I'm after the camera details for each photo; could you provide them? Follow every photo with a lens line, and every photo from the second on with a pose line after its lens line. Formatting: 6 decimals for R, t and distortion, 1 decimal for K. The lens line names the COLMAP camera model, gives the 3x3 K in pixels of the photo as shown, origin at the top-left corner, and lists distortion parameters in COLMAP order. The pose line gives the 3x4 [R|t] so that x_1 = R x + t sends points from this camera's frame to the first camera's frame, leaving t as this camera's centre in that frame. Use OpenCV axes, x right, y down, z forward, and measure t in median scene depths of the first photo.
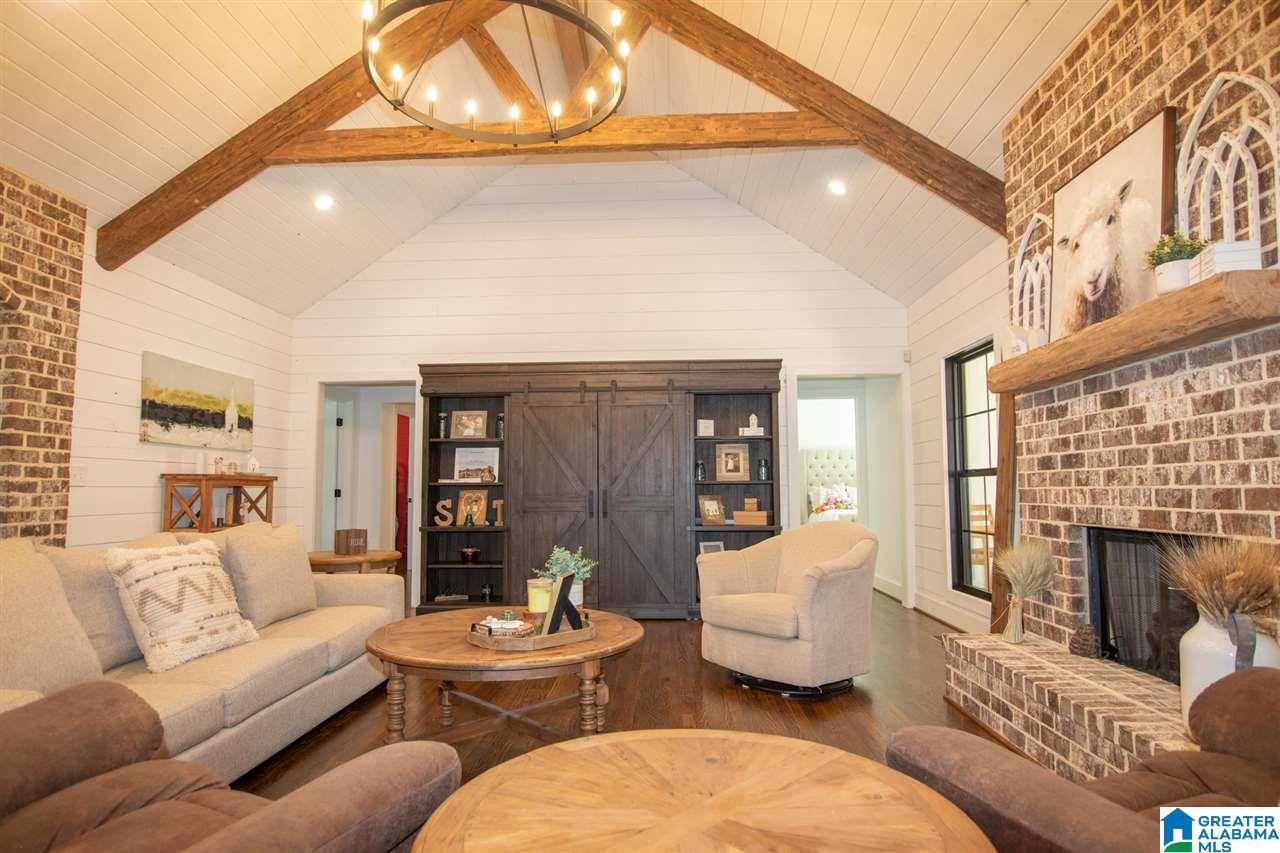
lens RADIAL K [[704.8, 0, 631.3], [0, 704.8, 435.9], [0, 0, 1]] dist [0.007387, -0.001630]
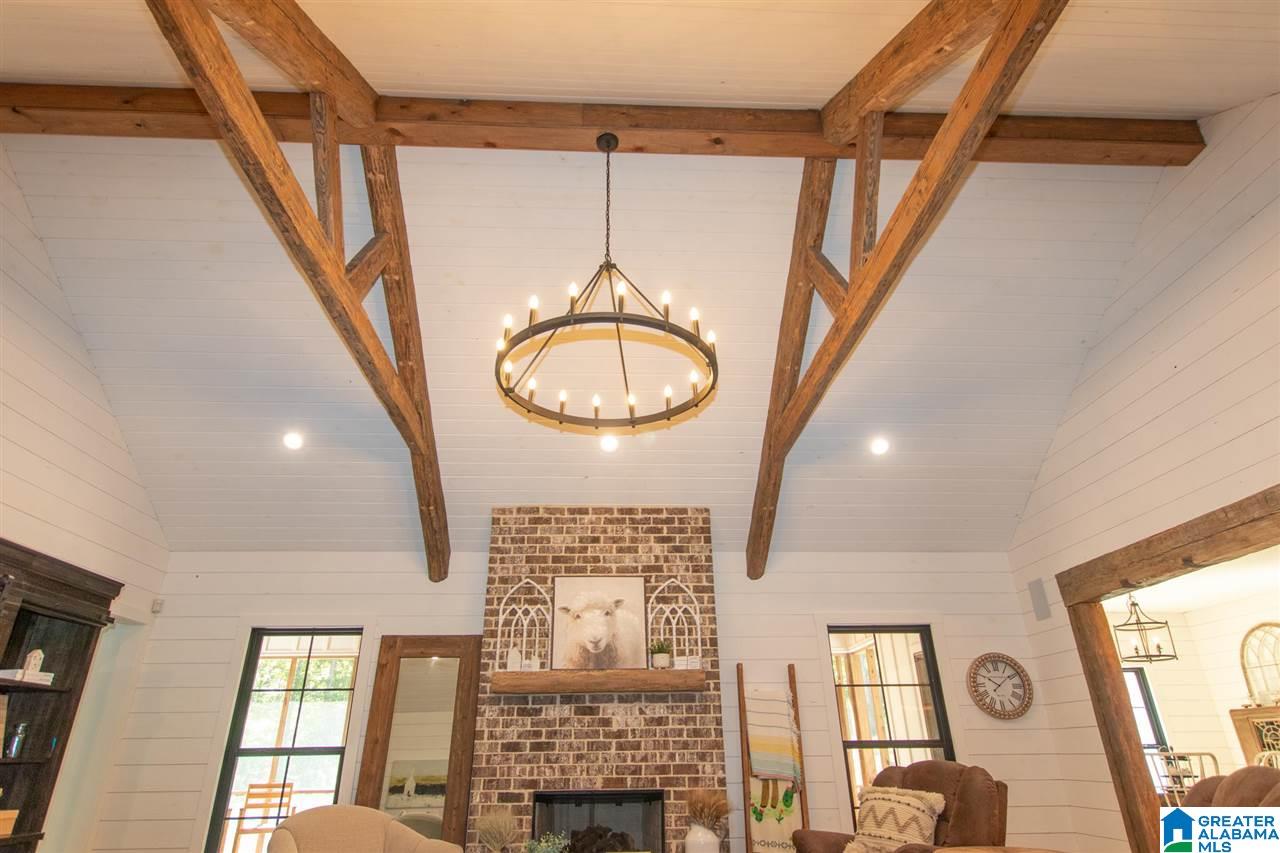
lens RADIAL K [[704.8, 0, 631.3], [0, 704.8, 435.9], [0, 0, 1]] dist [0.007387, -0.001630]
pose [[-0.094649, 0.421514, 0.901869, -1.220584], [-0.066682, 0.901217, -0.428207, 0.078309], [-0.993275, -0.100668, -0.057192, 1.035874]]
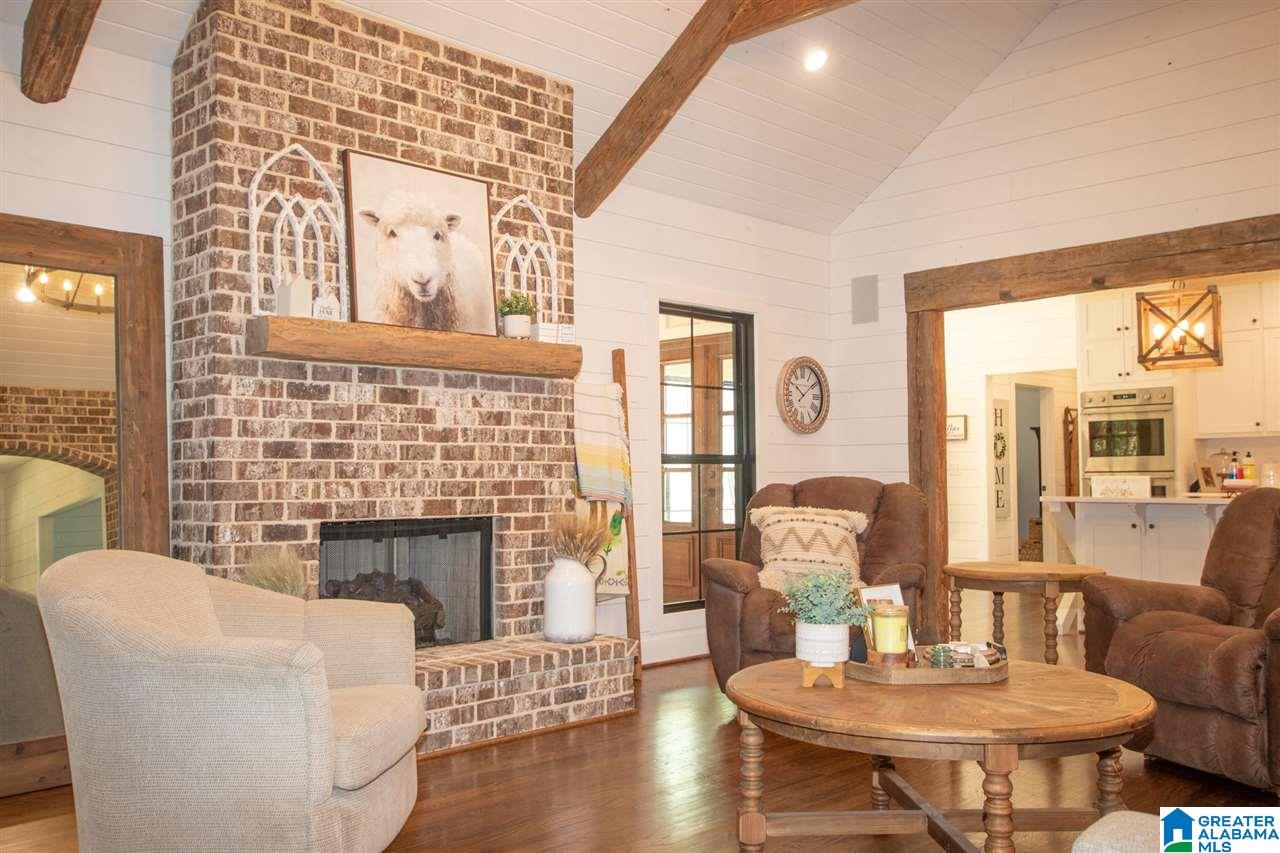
lens RADIAL K [[1118.7, 0, 641.1], [0, 1118.7, 441.8], [0, 0, 1]] dist [0.012973, 0.010368]
pose [[-0.745549, 0.034372, 0.665564, -0.662570], [-0.040773, 0.994446, -0.097029, 0.157581], [-0.665203, -0.099477, -0.740006, 1.929484]]
